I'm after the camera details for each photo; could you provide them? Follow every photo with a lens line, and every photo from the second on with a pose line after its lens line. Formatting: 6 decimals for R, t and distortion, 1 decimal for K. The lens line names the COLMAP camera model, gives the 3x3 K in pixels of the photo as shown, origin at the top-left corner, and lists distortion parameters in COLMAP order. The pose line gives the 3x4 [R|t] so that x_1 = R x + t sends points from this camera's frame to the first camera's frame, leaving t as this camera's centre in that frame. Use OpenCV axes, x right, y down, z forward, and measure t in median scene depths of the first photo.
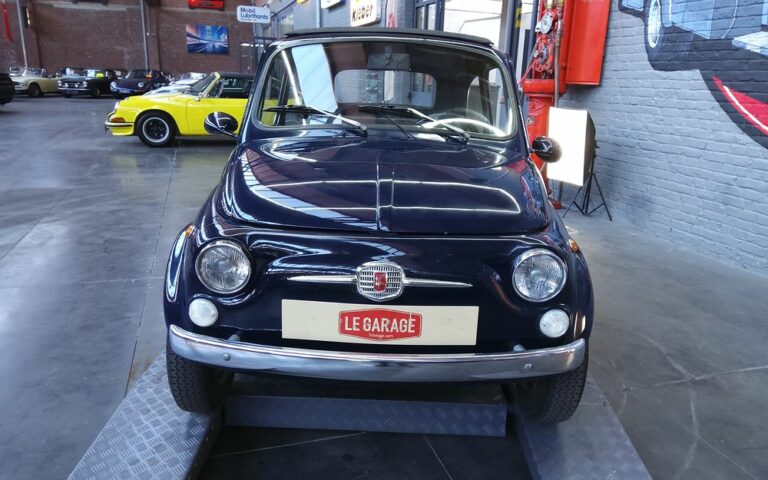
lens RADIAL K [[575.8, 0, 383.0], [0, 575.8, 248.2], [0, 0, 1]] dist [0.042713, -0.087021]
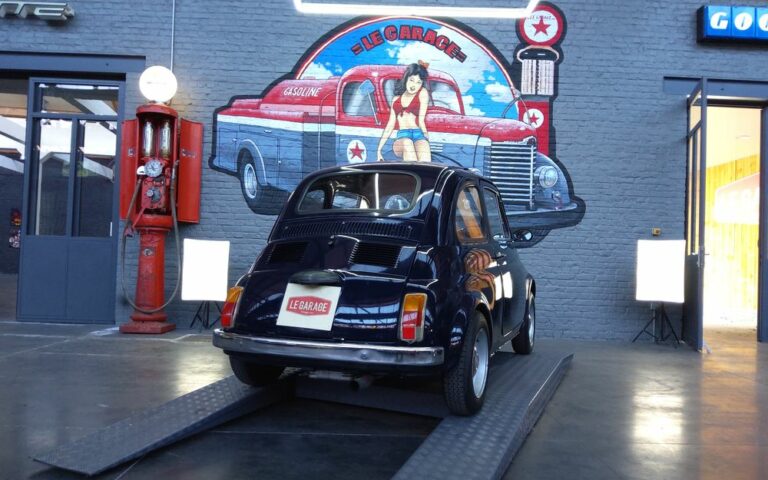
lens RADIAL K [[575.8, 0, 383.0], [0, 575.8, 248.2], [0, 0, 1]] dist [0.042713, -0.087021]
pose [[0.302383, 0.009799, 0.953136, -0.681561], [0.240171, 0.966902, -0.086135, -0.029692], [-0.922433, 0.254962, 0.290021, 0.294328]]
